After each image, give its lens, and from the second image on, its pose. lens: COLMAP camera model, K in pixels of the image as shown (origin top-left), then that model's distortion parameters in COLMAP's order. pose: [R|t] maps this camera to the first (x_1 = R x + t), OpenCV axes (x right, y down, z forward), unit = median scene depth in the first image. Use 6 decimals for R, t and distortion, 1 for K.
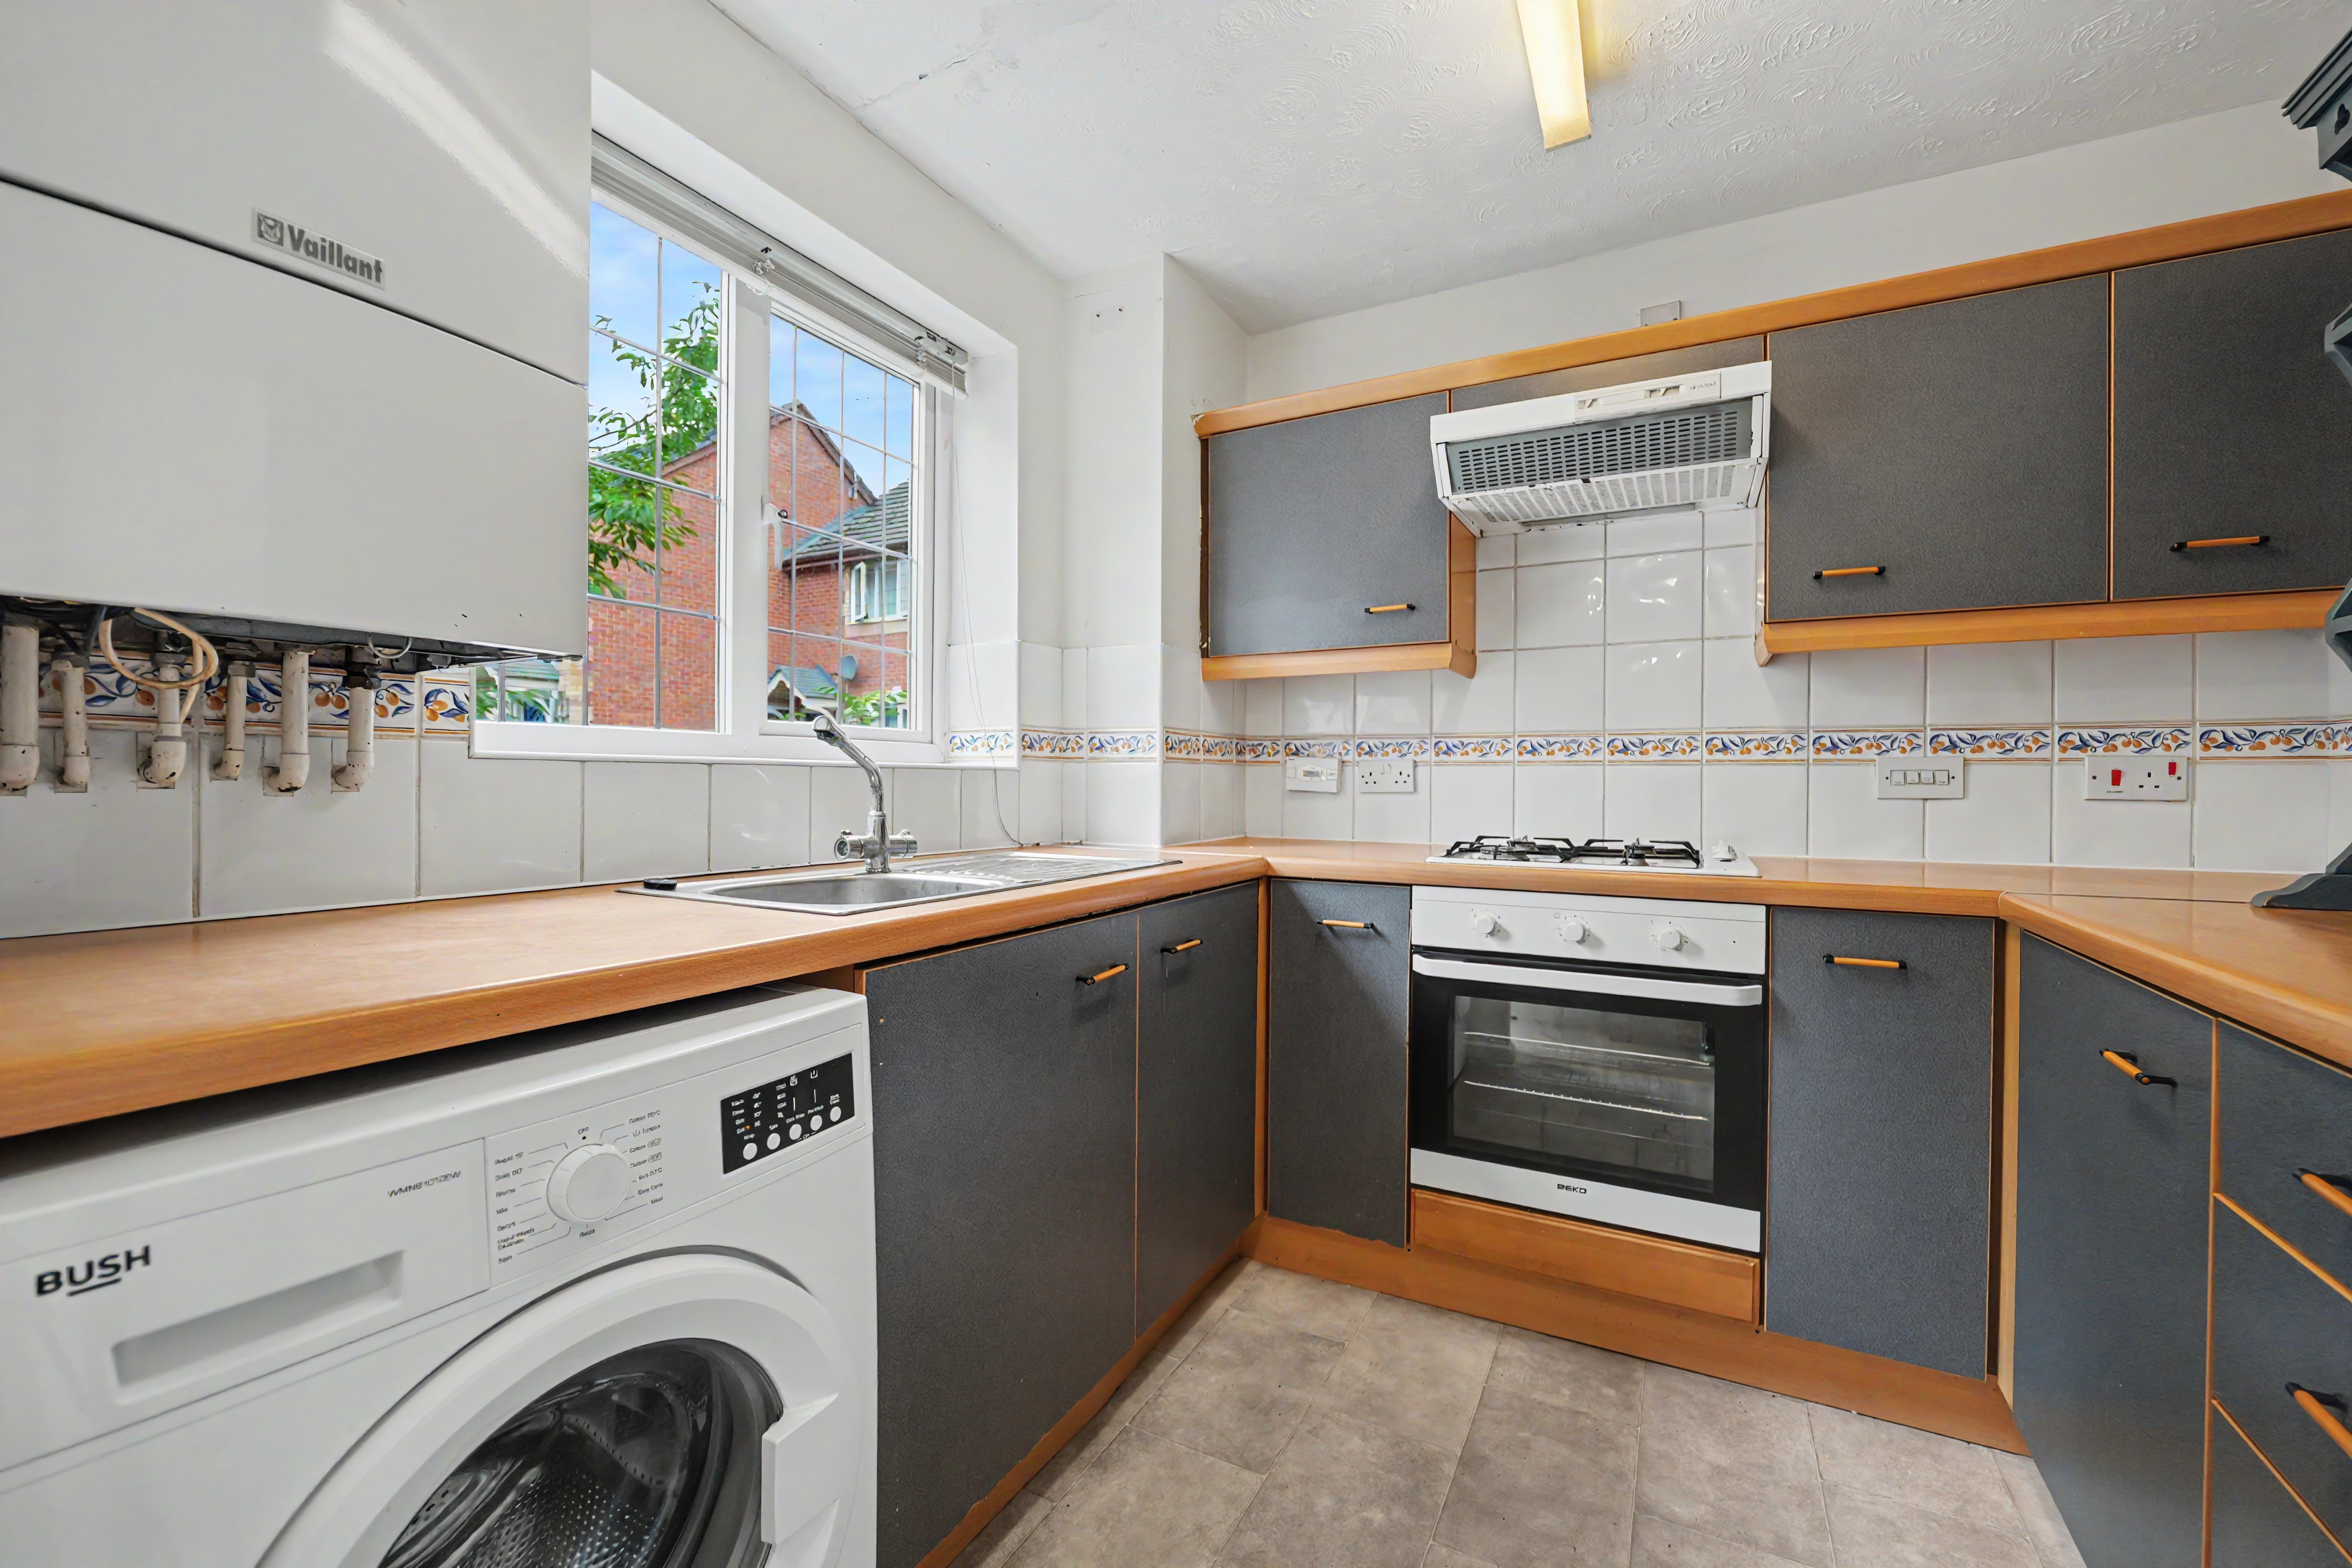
lens RADIAL K [[958.0, 0, 1166.0], [0, 958.0, 788.5], [0, 0, 1]] dist [-0.015117, 0.001329]
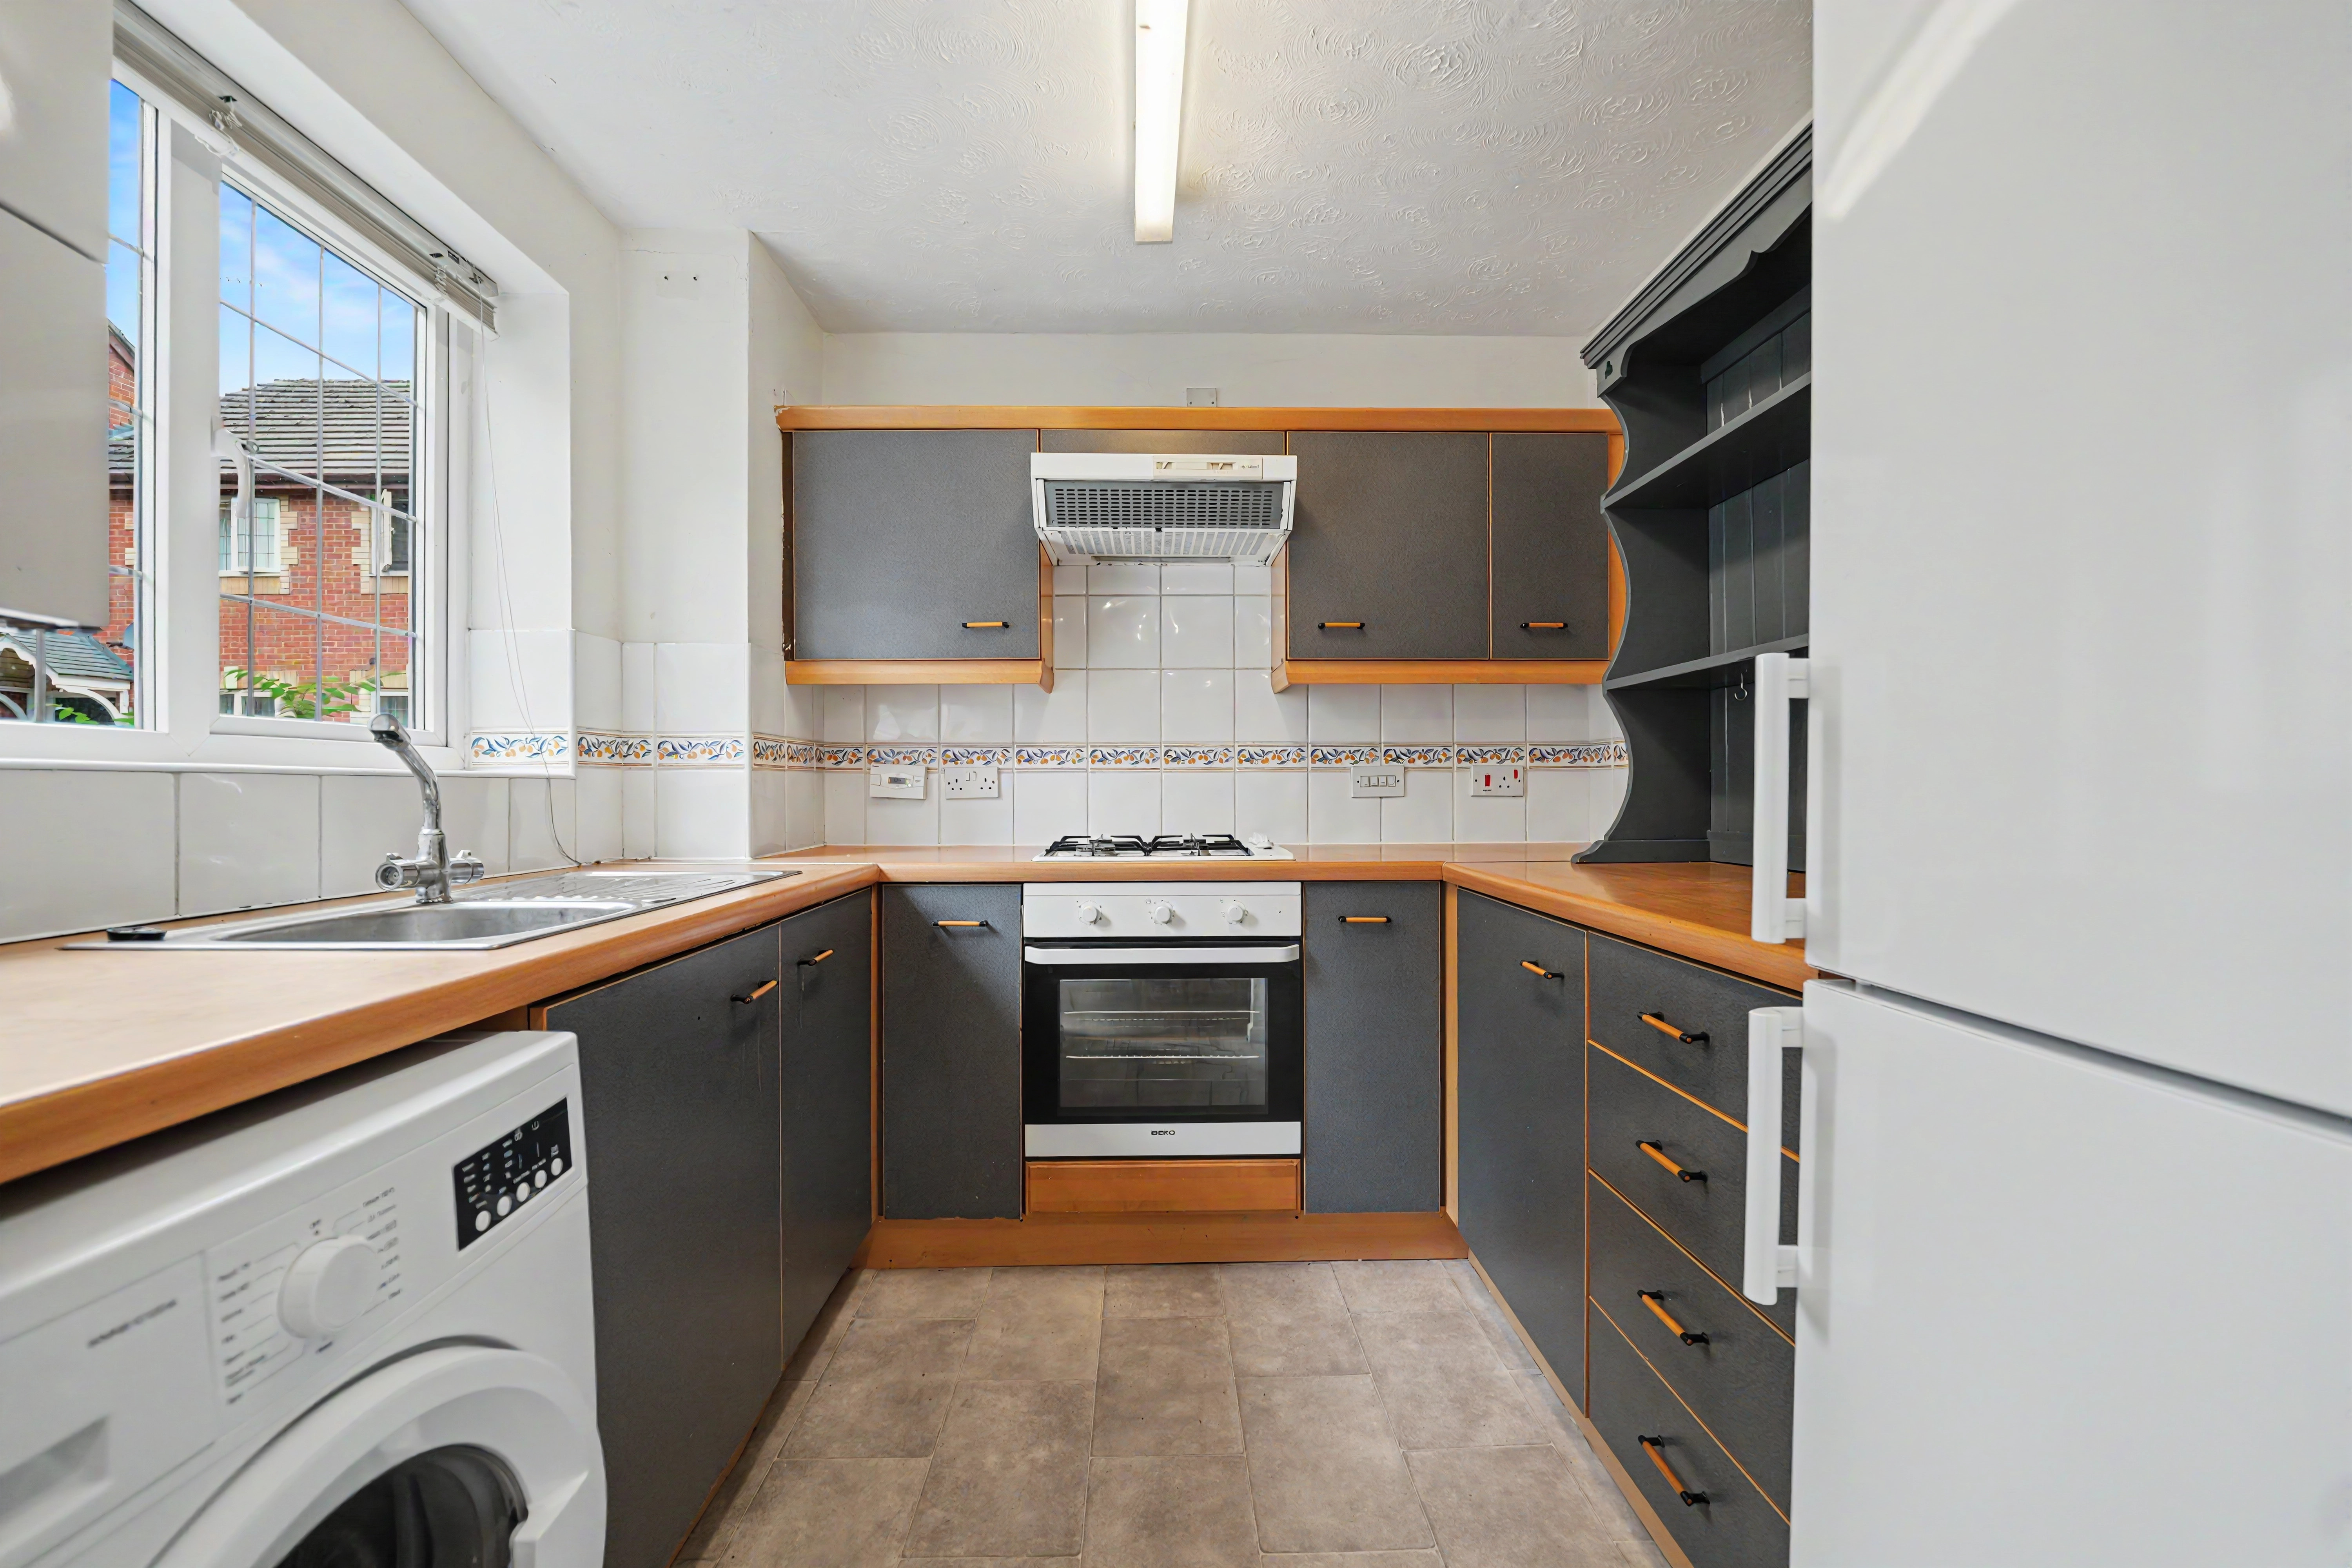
lens RADIAL K [[953.4, 0, 1174.6], [0, 953.4, 792.9], [0, 0, 1]] dist [-0.015131, 0.001105]
pose [[0.867248, -0.011284, 0.497749, -0.139913], [0.011875, 0.999928, 0.001978, -0.001282], [-0.497735, 0.004195, 0.867319, -0.026286]]
